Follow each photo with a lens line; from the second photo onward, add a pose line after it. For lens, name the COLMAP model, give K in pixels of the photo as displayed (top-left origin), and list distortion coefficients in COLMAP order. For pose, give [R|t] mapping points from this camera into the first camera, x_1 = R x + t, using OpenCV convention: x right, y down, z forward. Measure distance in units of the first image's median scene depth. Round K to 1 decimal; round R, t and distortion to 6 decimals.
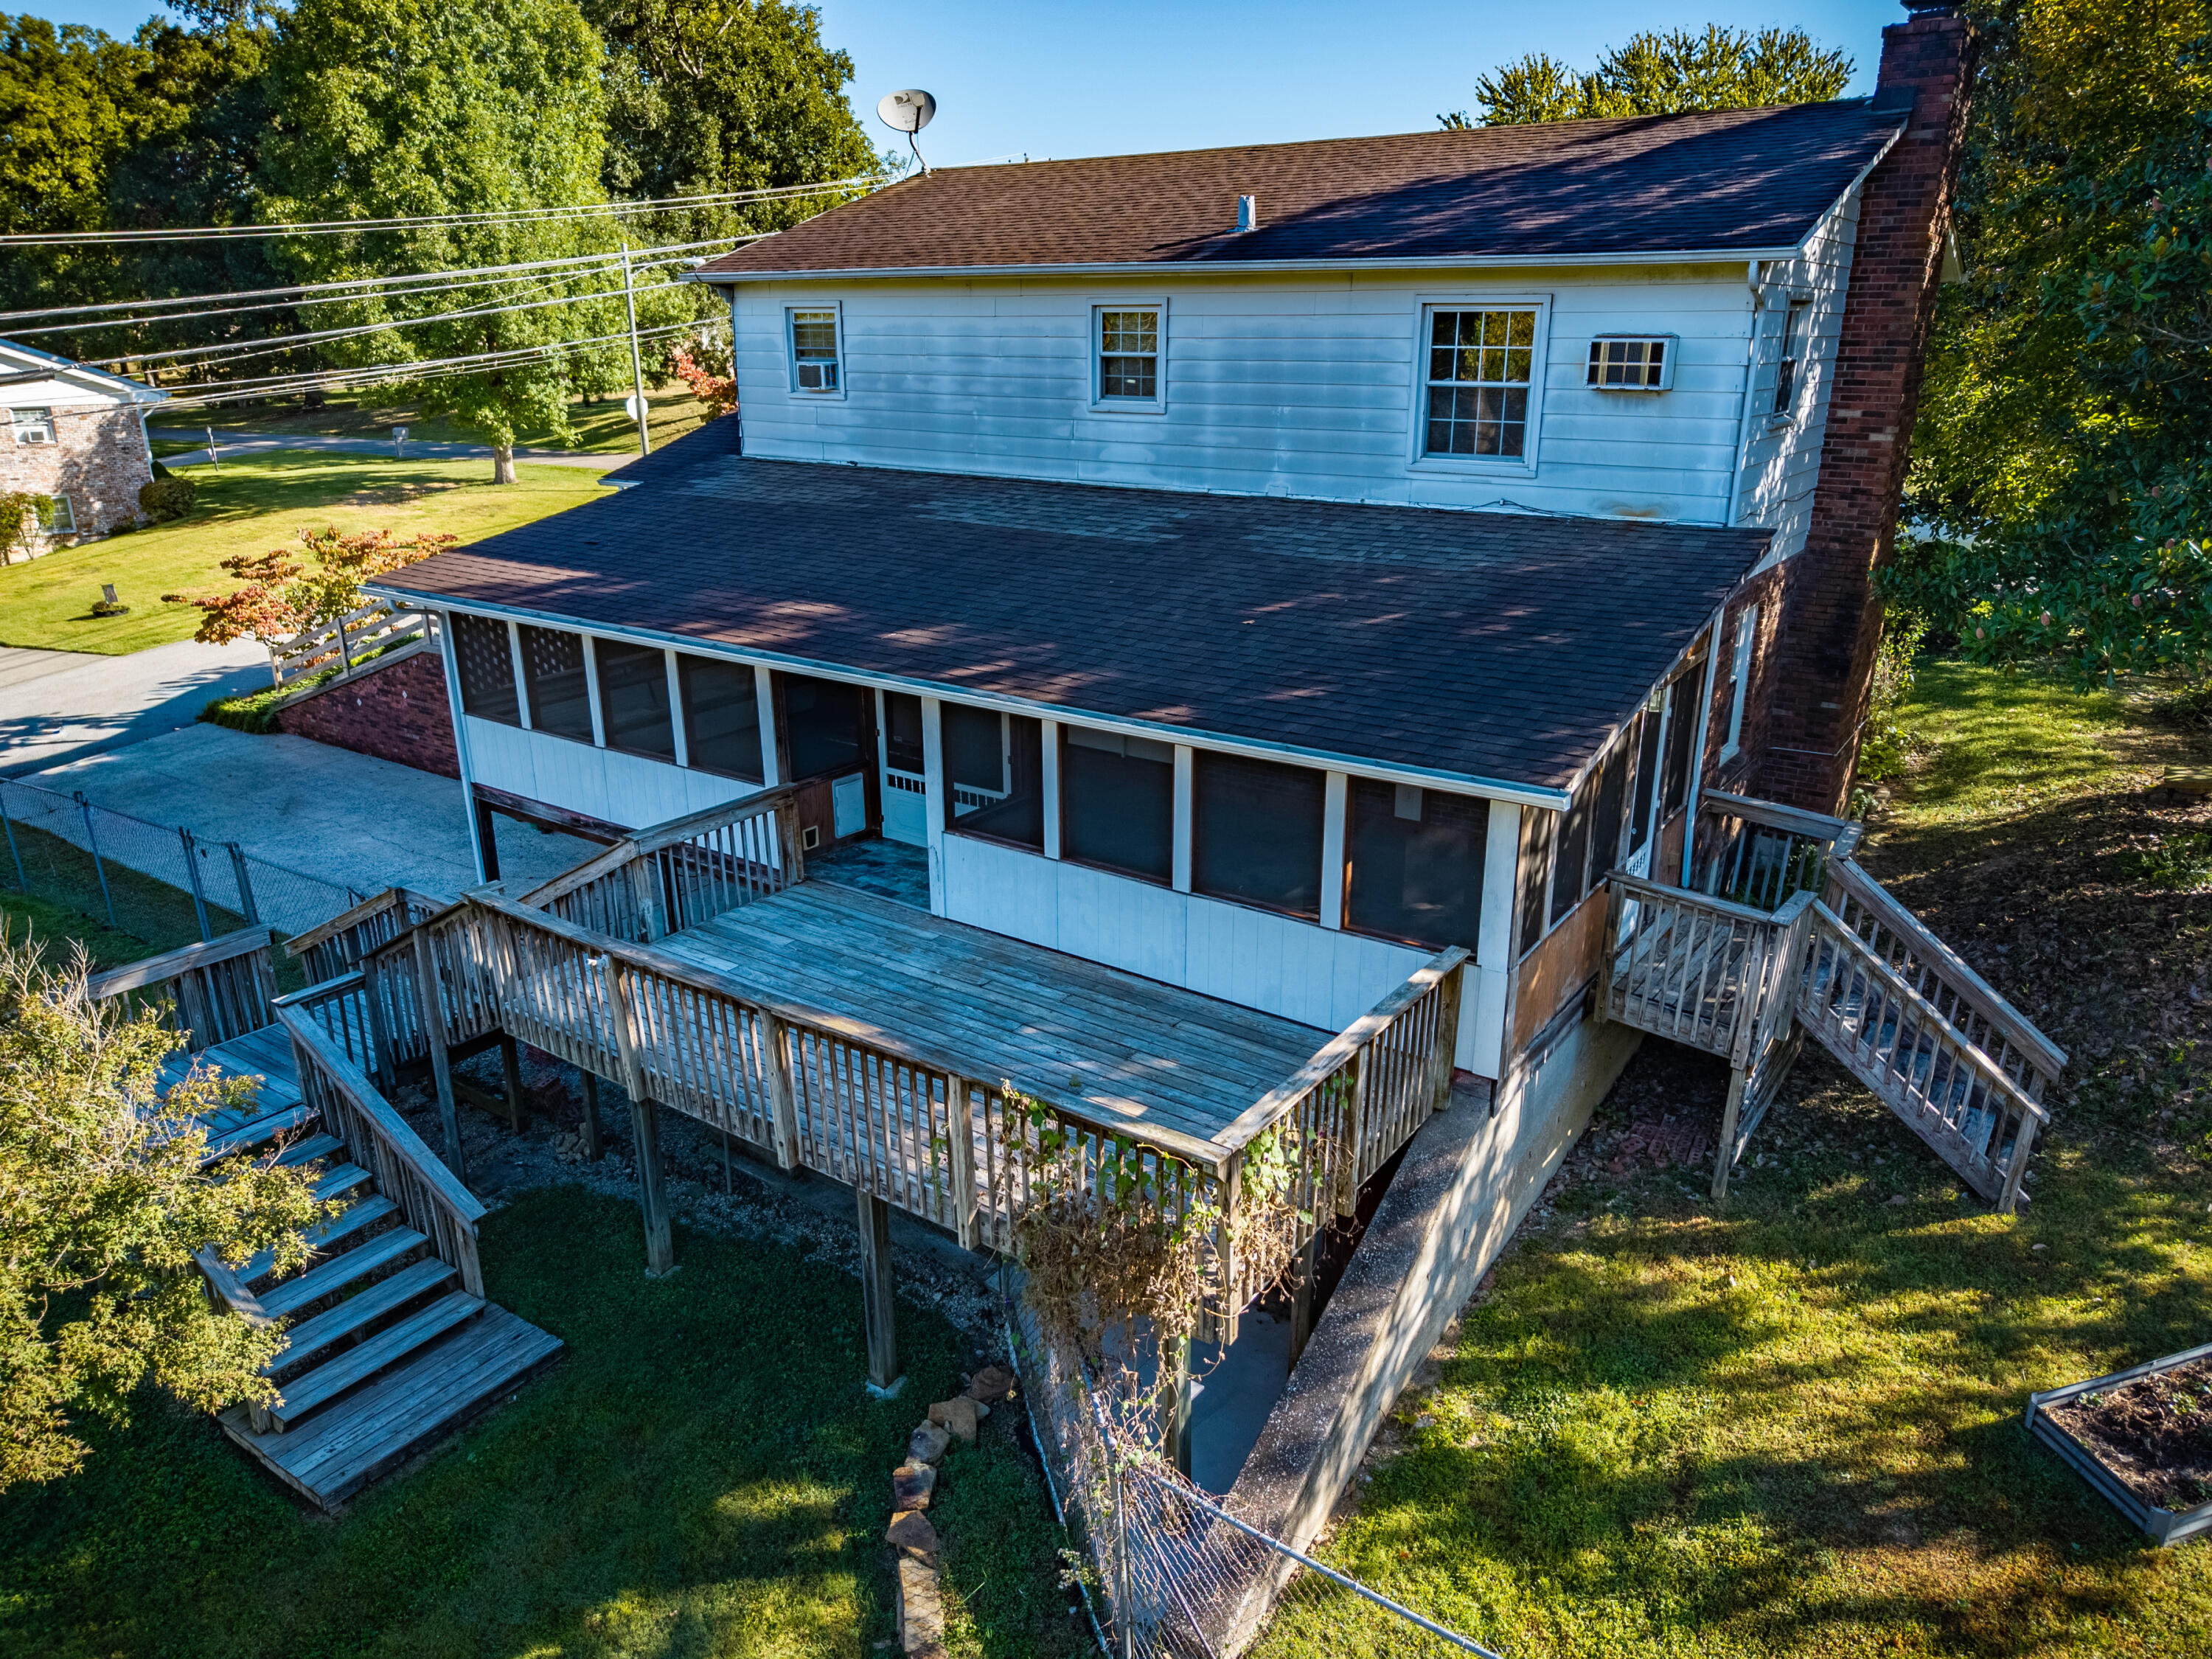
lens RADIAL K [[1487.2, 0, 1117.6], [0, 1487.2, 841.8], [0, 0, 1]] dist [-0.006416, 0.003237]
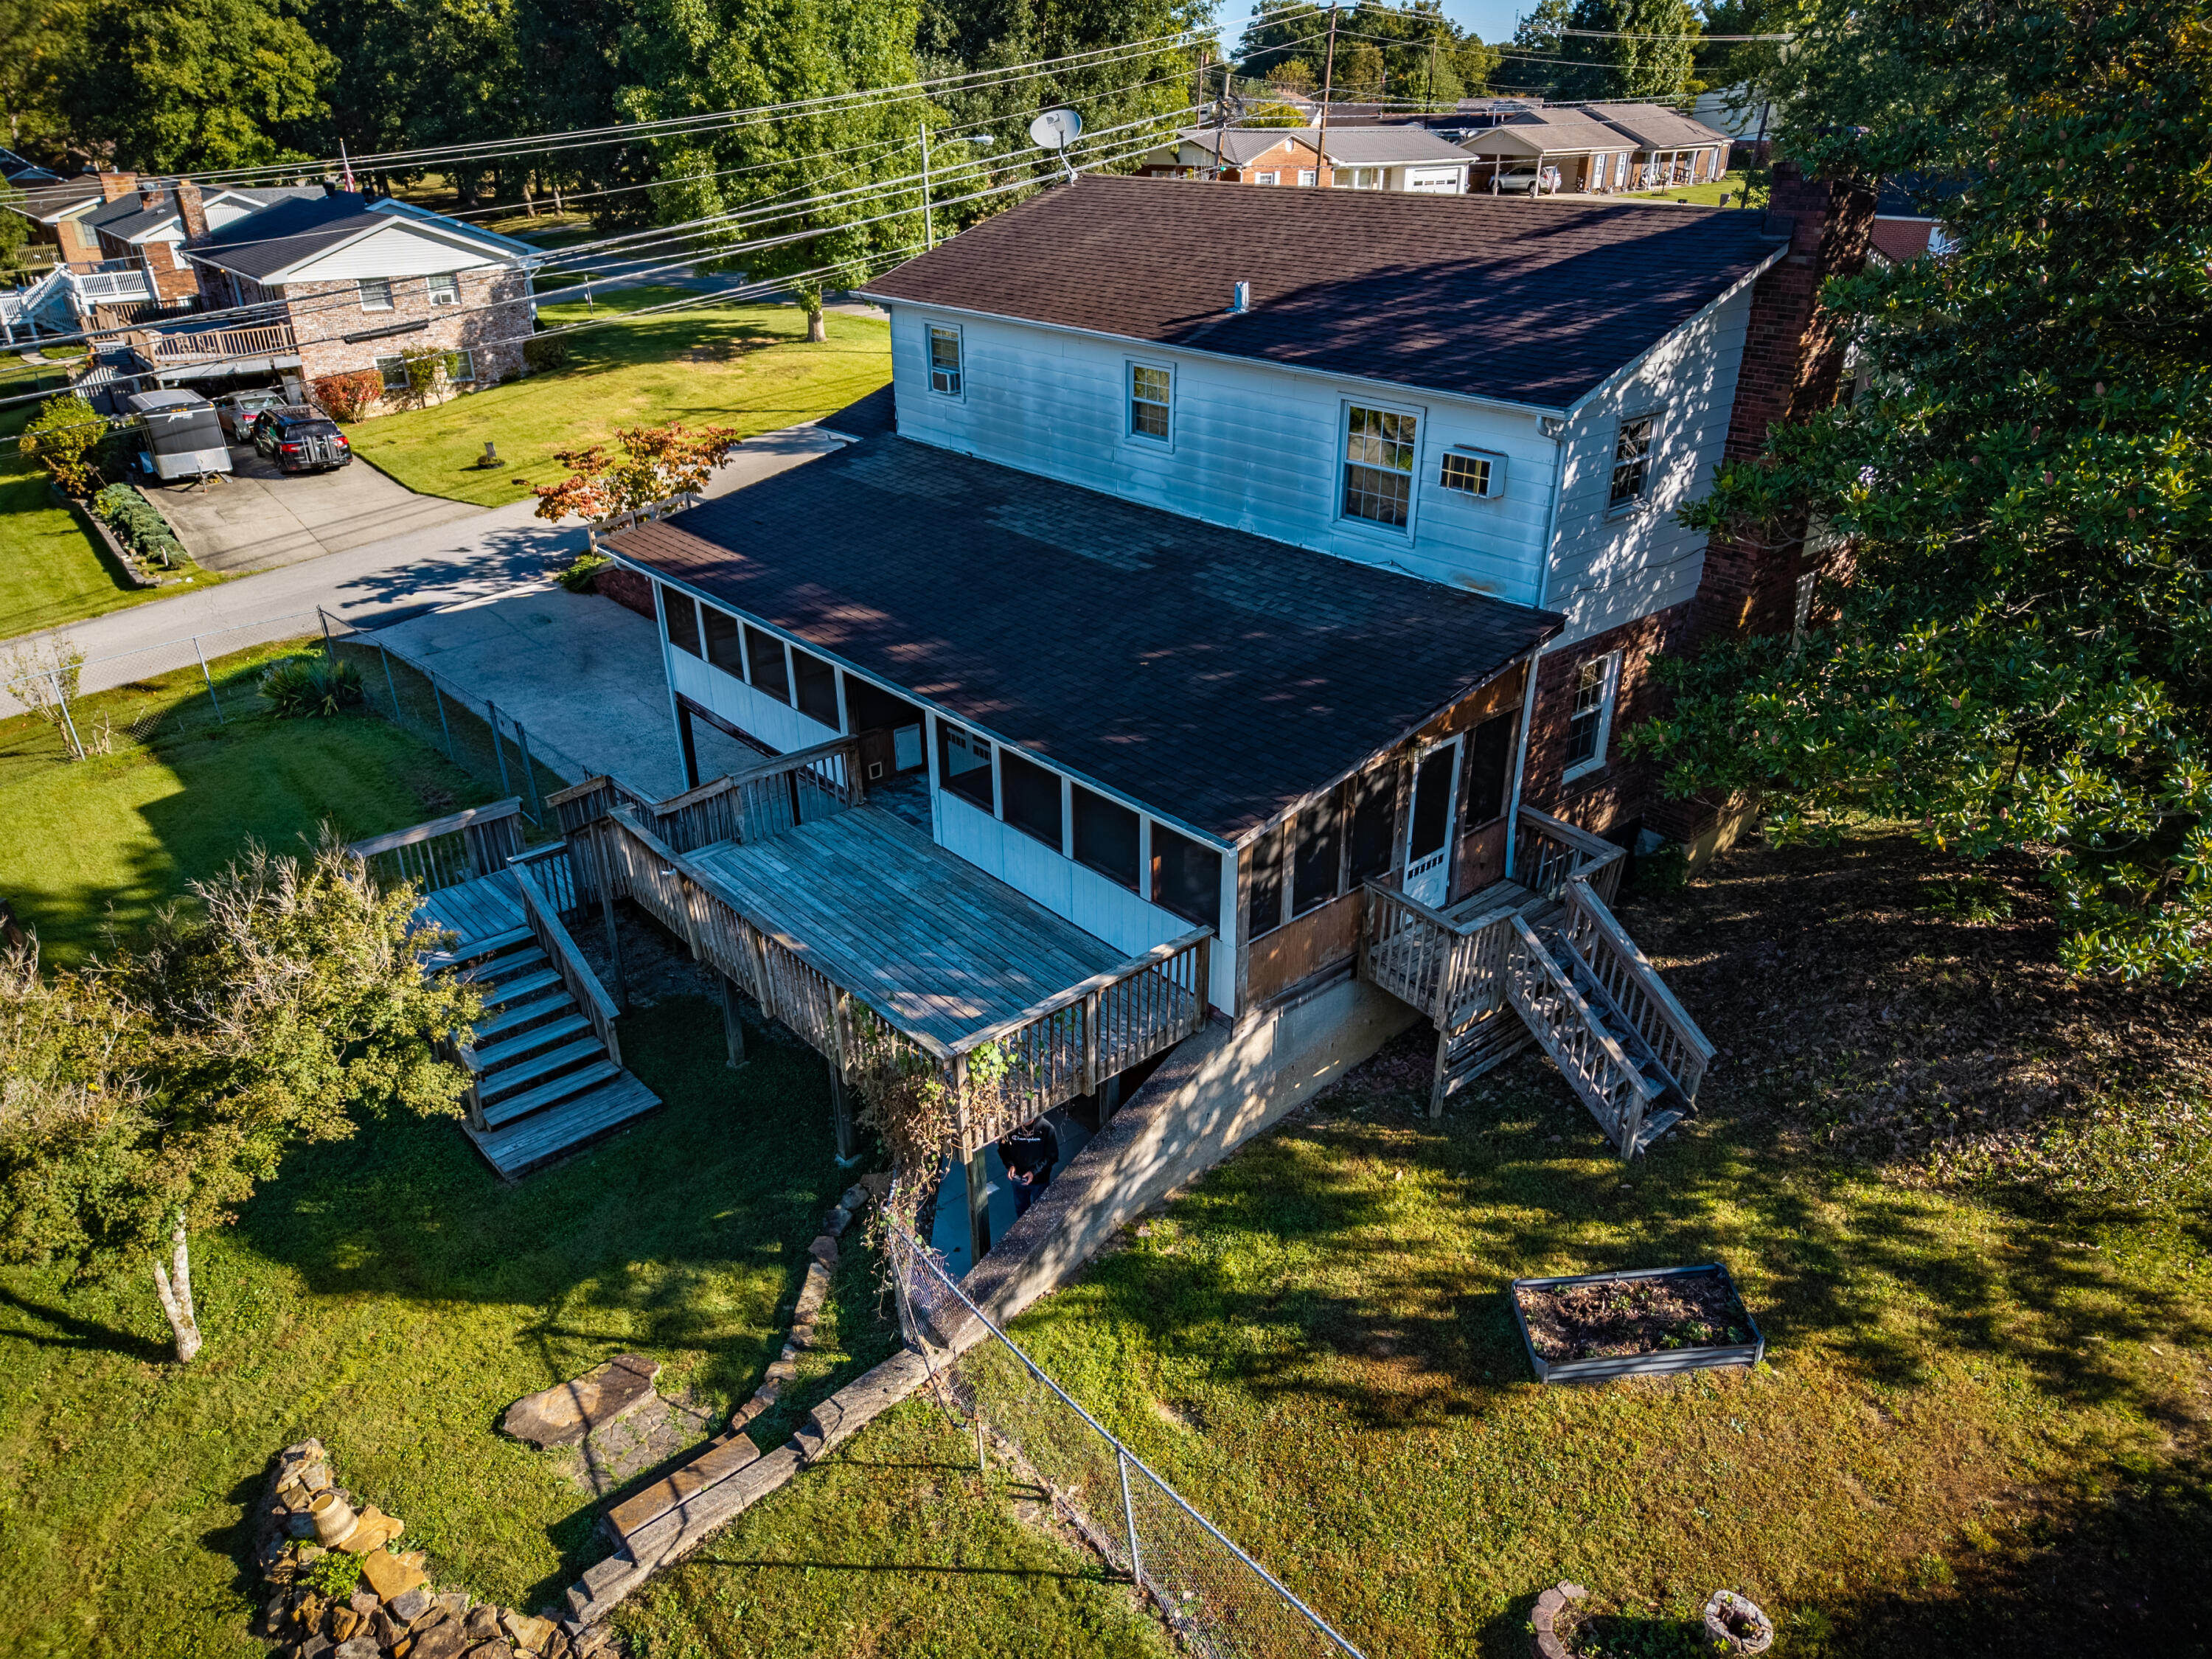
lens RADIAL K [[1486.6, 0, 1106.0], [0, 1486.6, 829.5], [0, 0, 1]] dist [0.004813, -0.000266]
pose [[0.970456, 0.102027, -0.218646, 0.321287], [-0.074442, 0.988597, 0.130900, -0.150356], [0.229508, -0.110756, 0.966984, -0.301357]]
